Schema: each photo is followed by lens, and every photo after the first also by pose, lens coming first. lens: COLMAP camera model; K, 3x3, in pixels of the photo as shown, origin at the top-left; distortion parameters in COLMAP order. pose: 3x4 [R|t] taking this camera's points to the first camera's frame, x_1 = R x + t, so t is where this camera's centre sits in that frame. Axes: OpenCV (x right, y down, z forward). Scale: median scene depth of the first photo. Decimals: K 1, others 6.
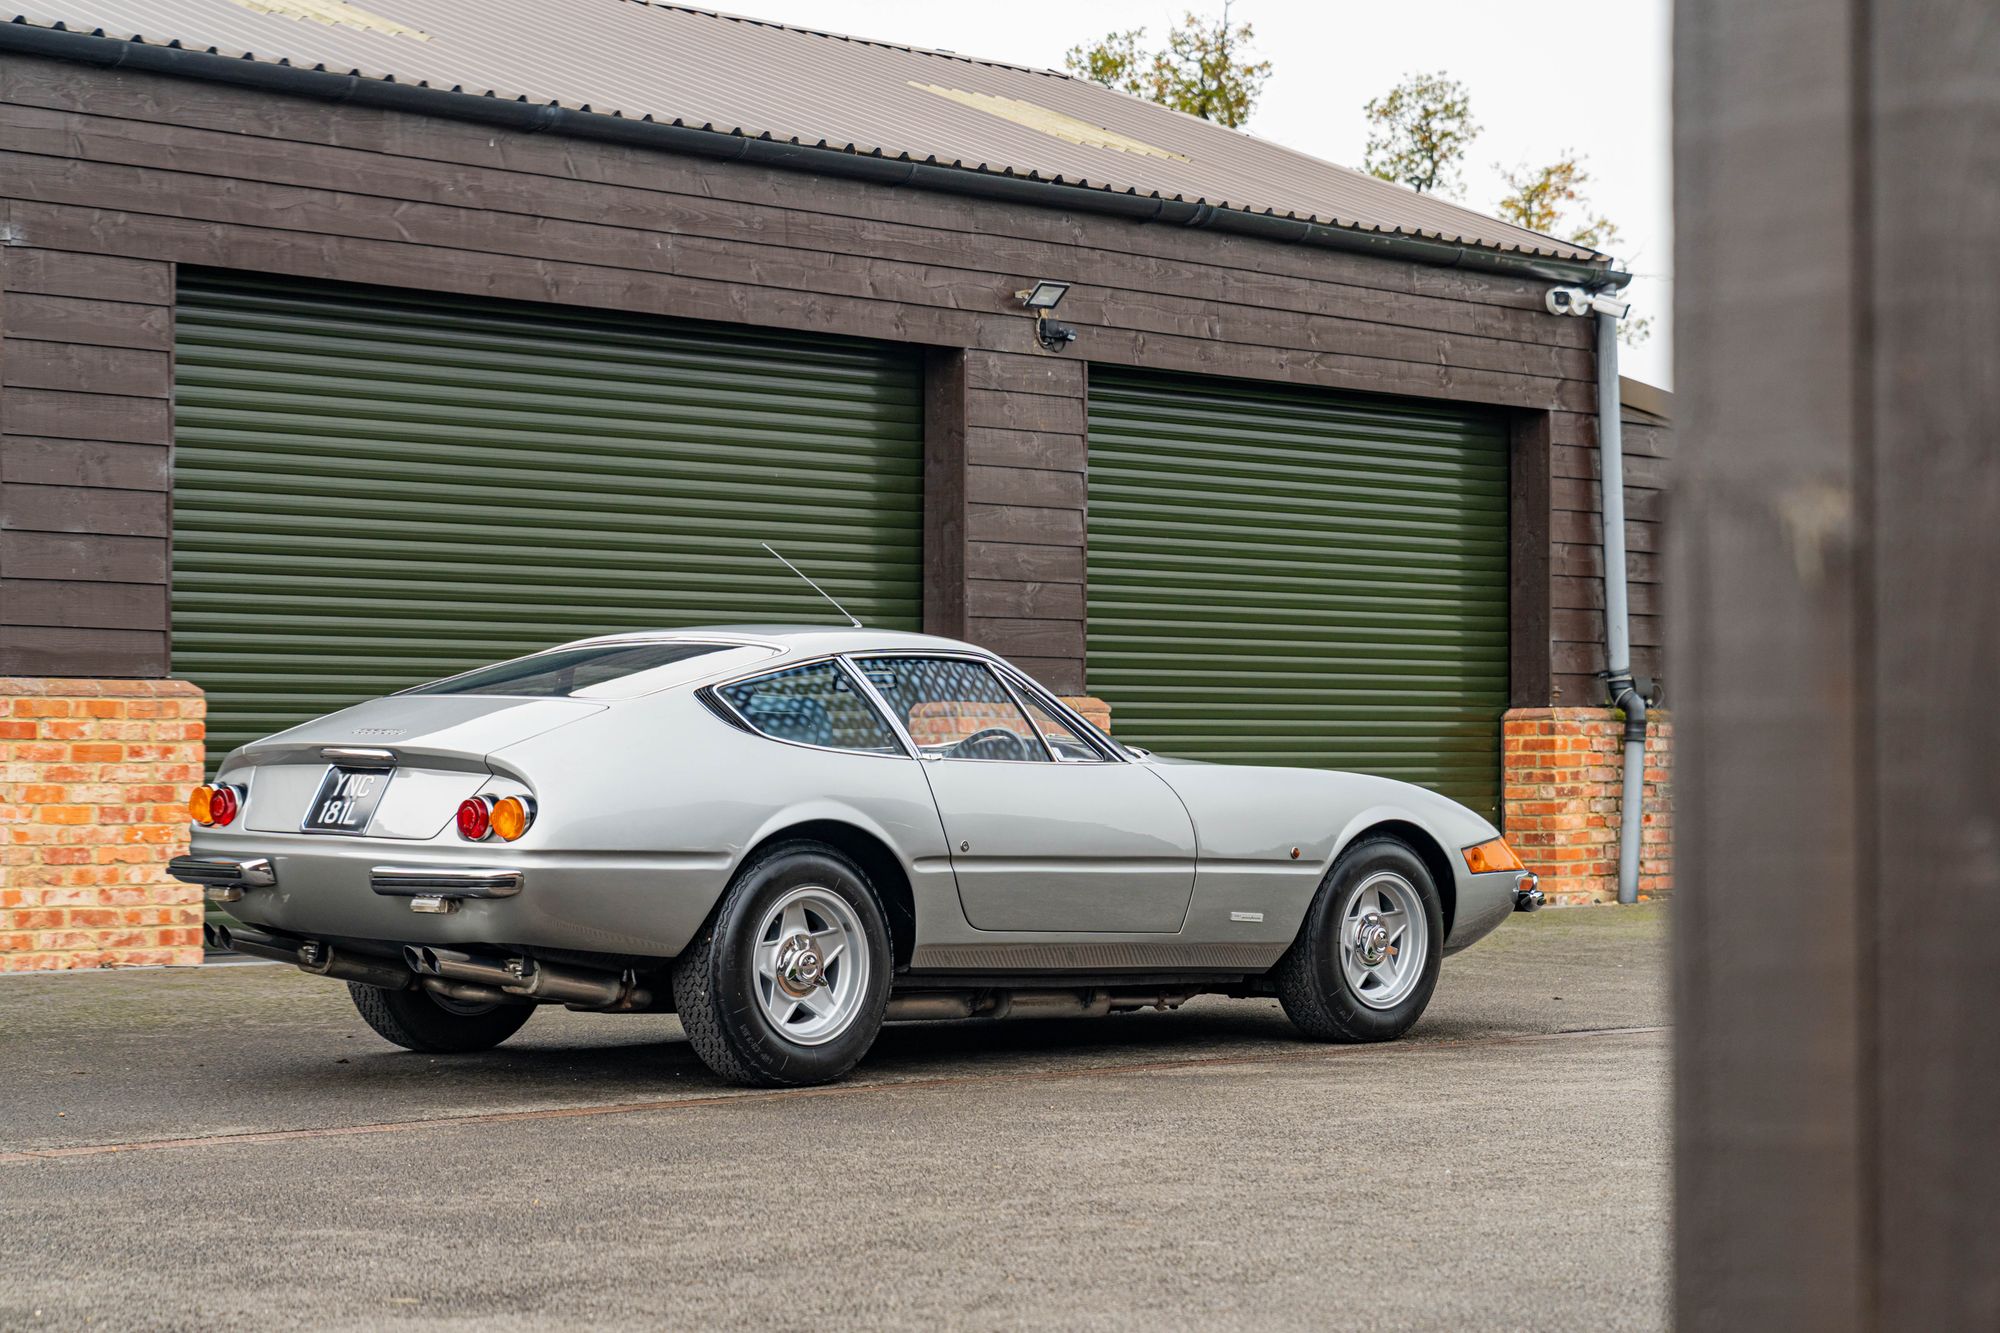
lens RADIAL K [[4052.1, 0, 1095.2], [0, 4052.1, 676.1], [0, 0, 1]] dist [0.007283, 0.000000]
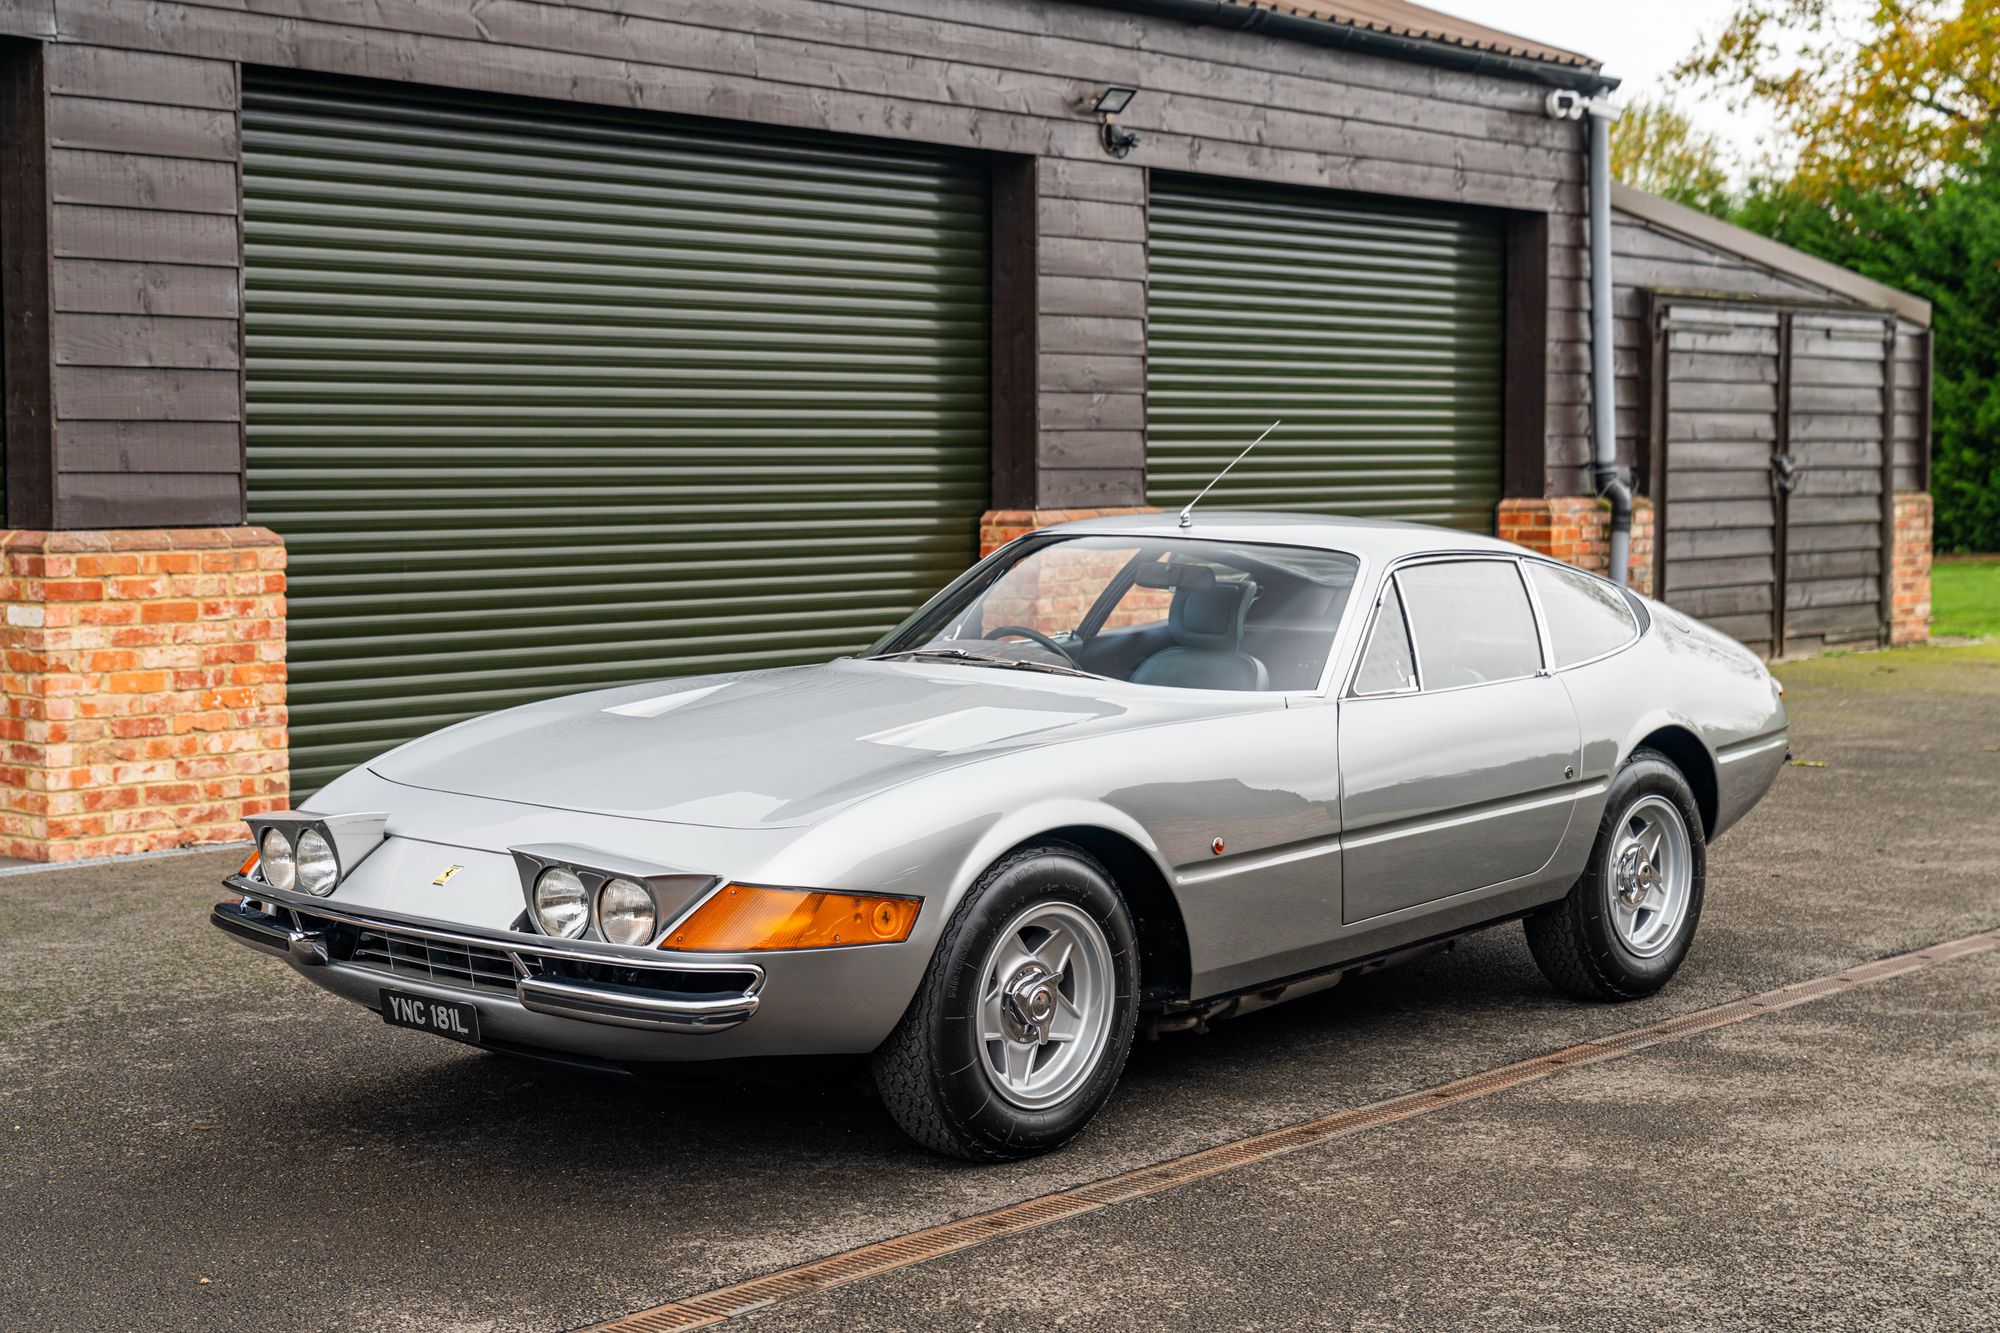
lens RADIAL K [[3088.6, 0, 1008.3], [0, 3088.6, 685.8], [0, 0, 1]] dist [0.010669, 0.000000]
pose [[0.998936, -0.005313, 0.045819, -0.090364], [0.000846, 0.995289, 0.096952, -0.031322], [-0.046118, -0.096810, 0.994234, 0.301811]]
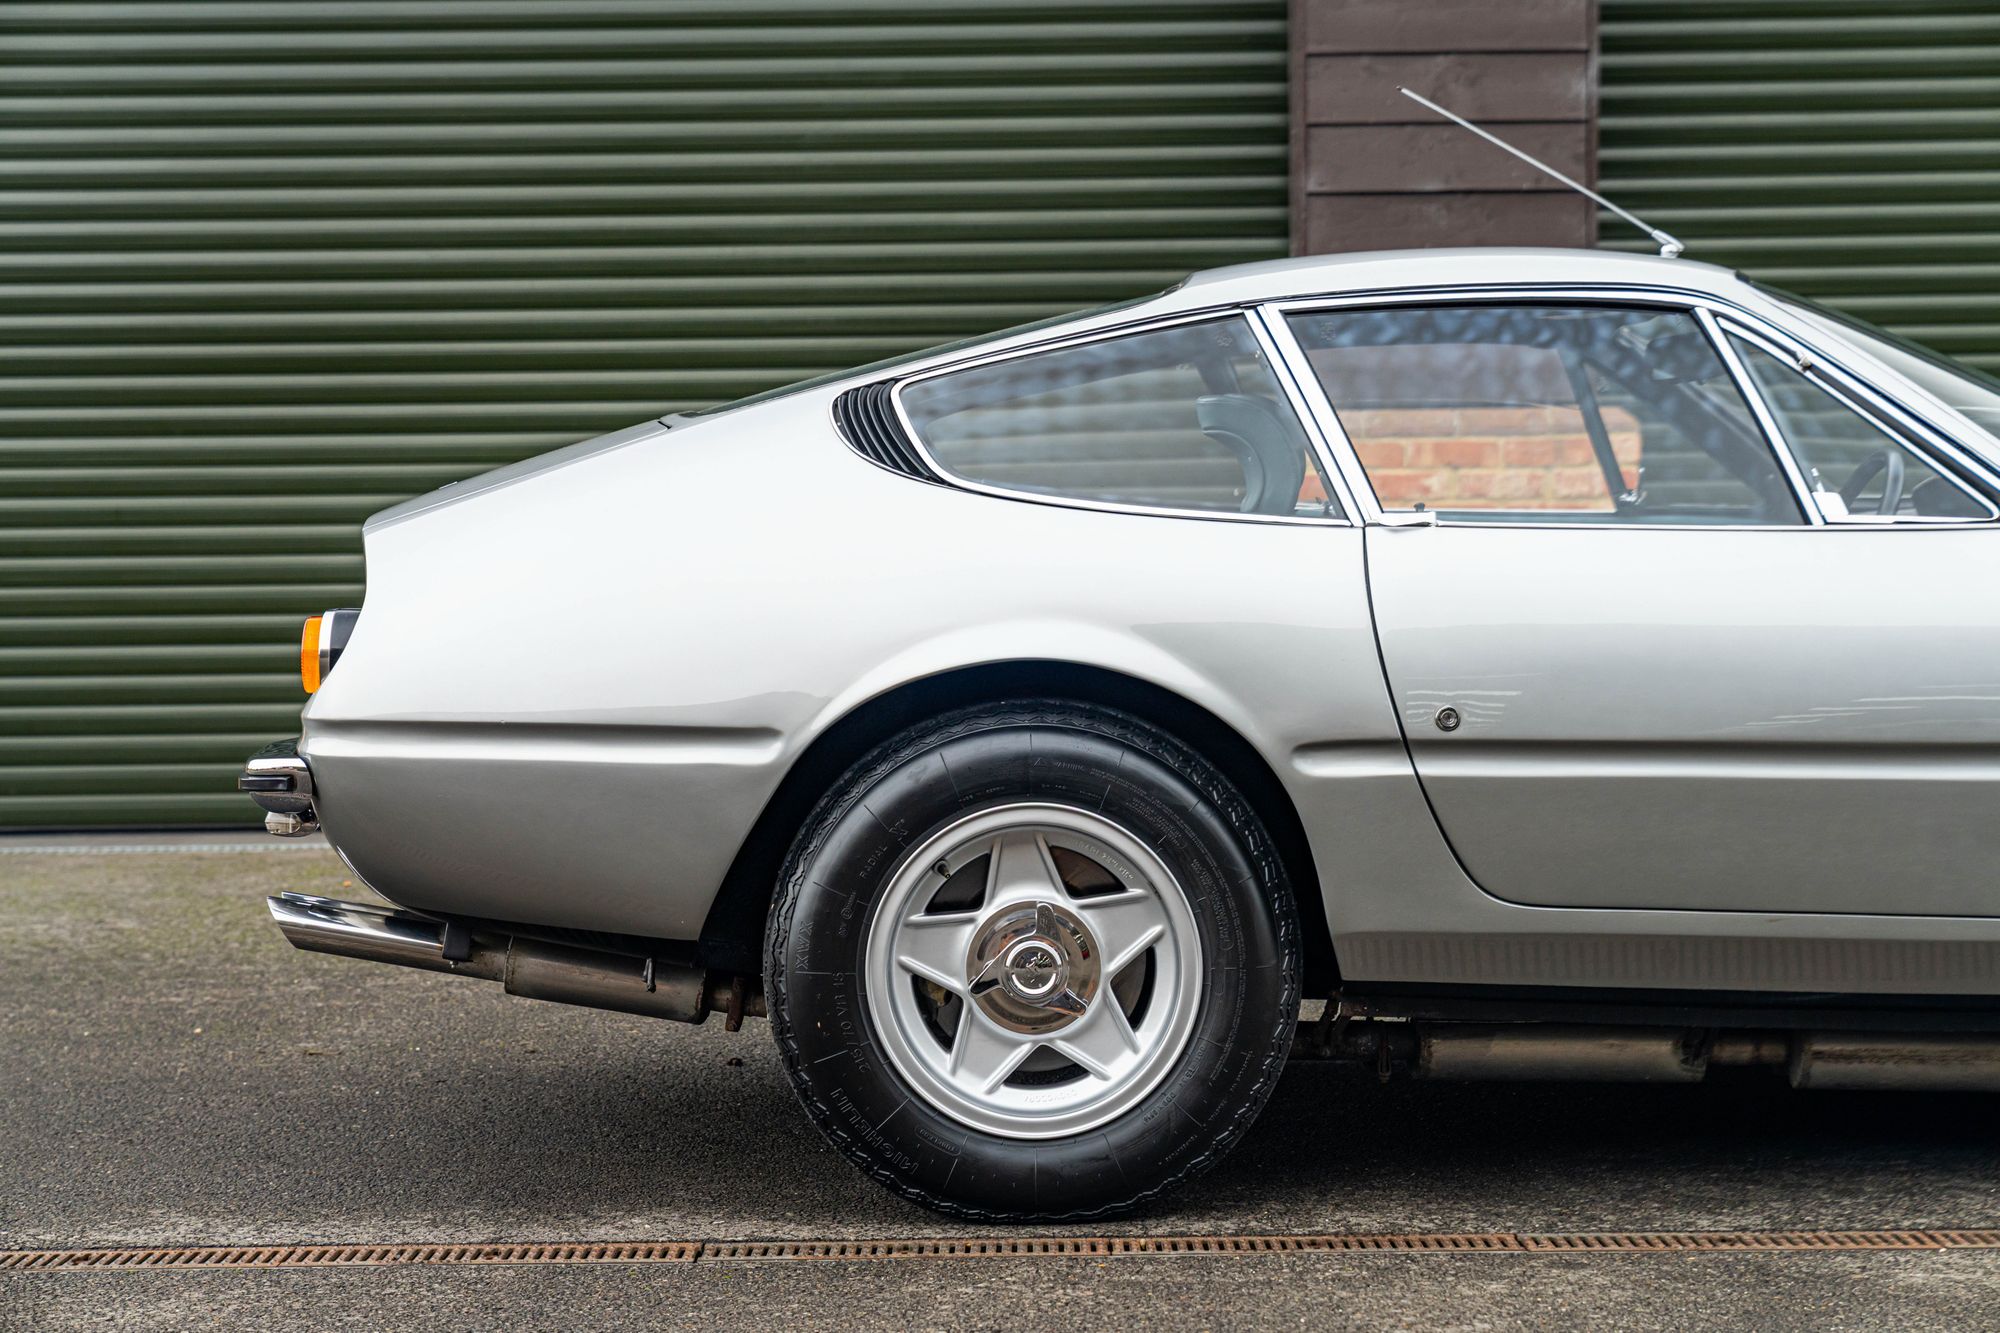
lens RADIAL K [[4052.1, 0, 1000.4], [0, 4052.1, 665.3], [0, 0, 1]] dist [0.007283, 0.000000]
pose [[0.683437, 0.012222, -0.729907, 0.192438], [0.030428, 0.998514, 0.045210, 0.010508], [0.729375, -0.053108, 0.682049, 0.483343]]
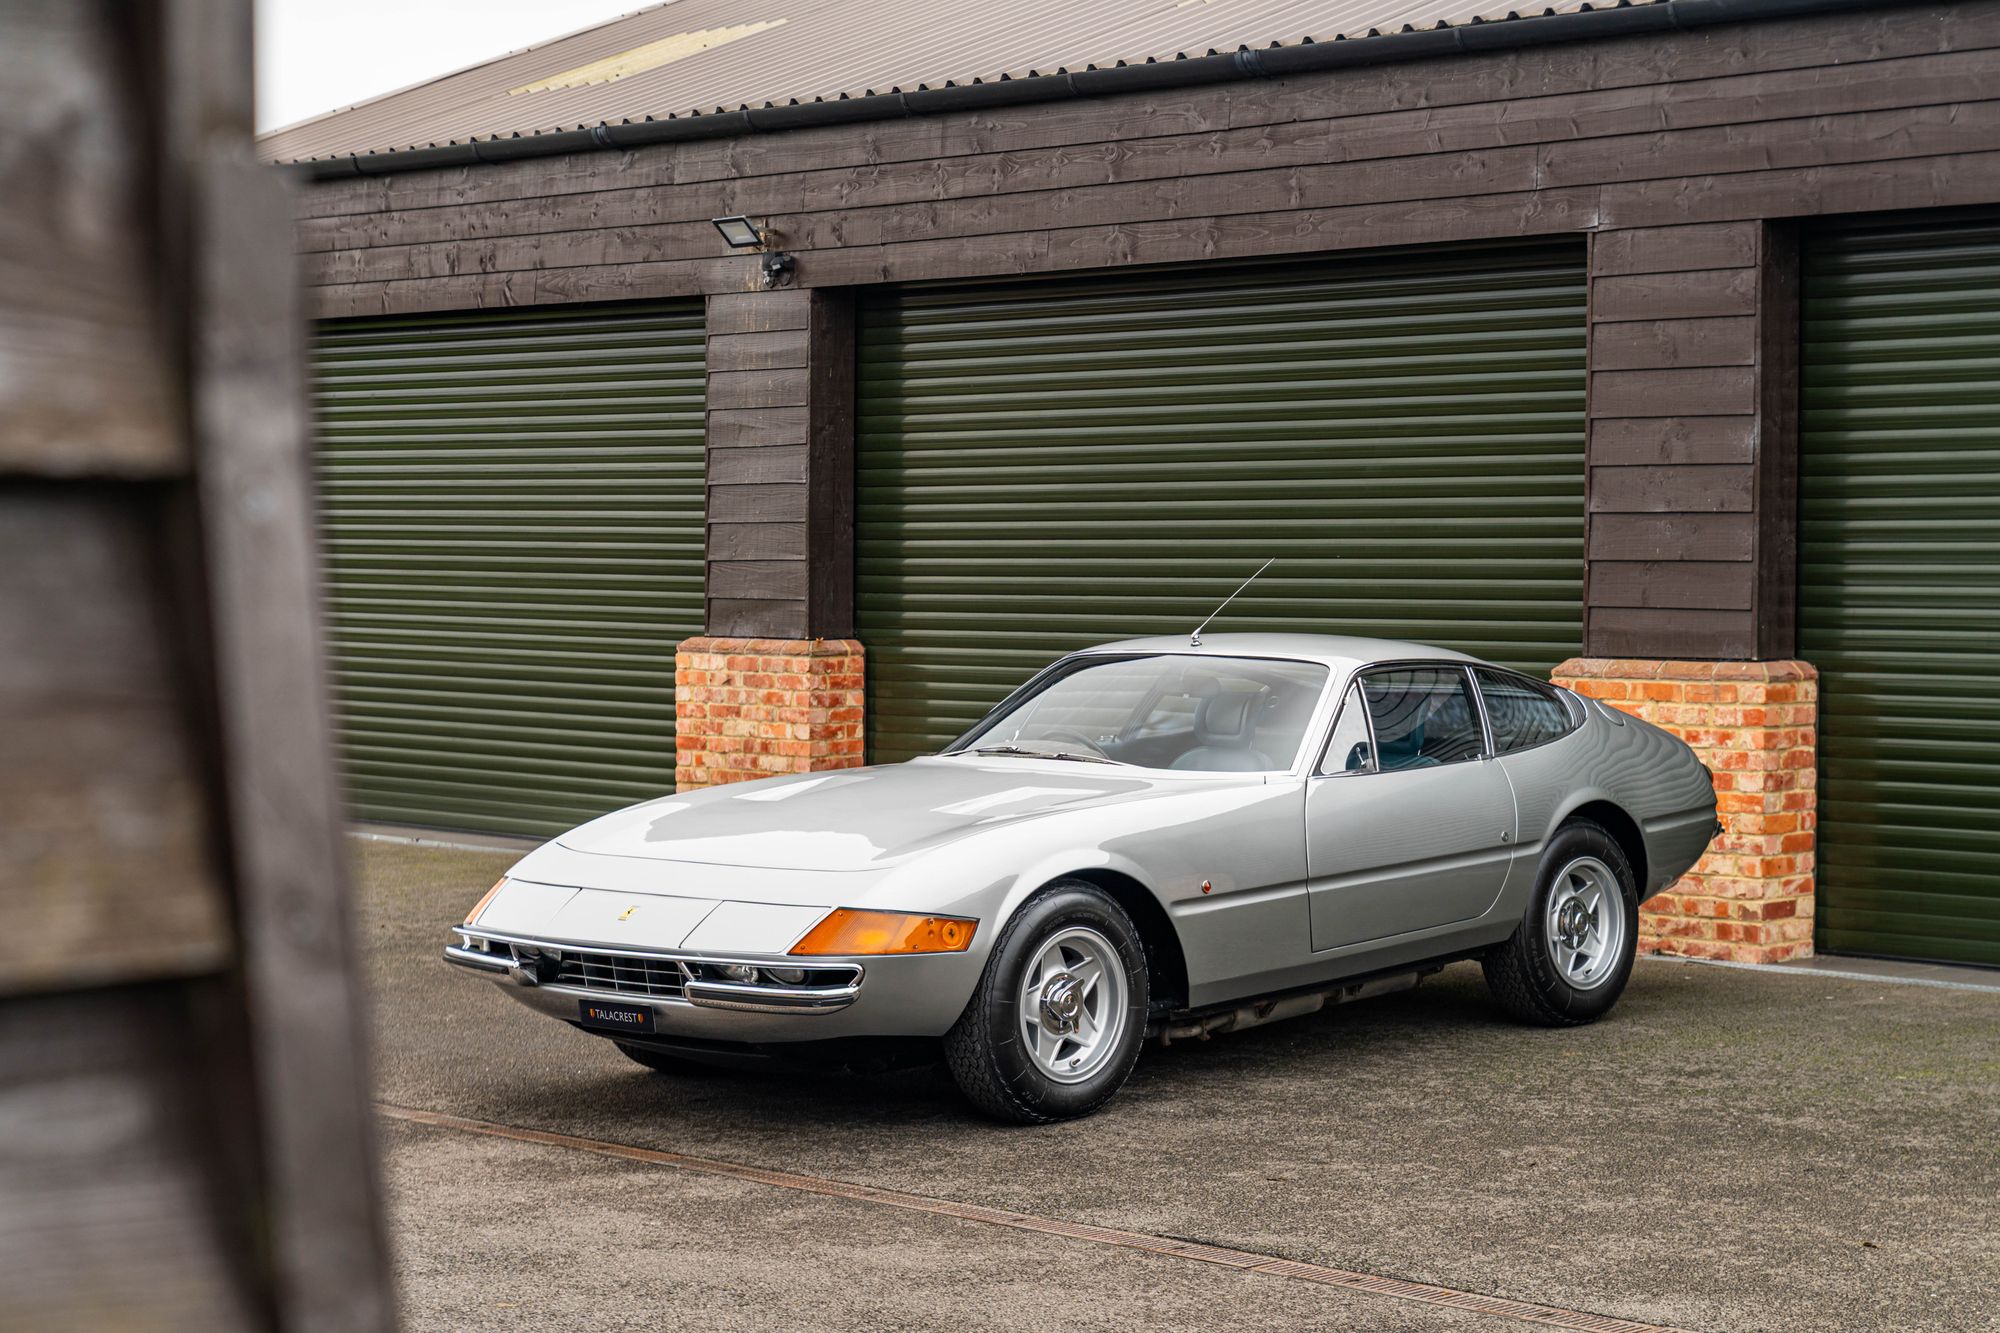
lens RADIAL K [[3651.9, 0, 994.7], [0, 3651.9, 657.1], [0, 0, 1]] dist [0.005907, 0.000000]
pose [[-0.015910, 0.024227, -0.999580, 0.640707], [0.019444, 0.999525, 0.023916, -0.024545], [0.999684, -0.019056, -0.016374, 0.850429]]
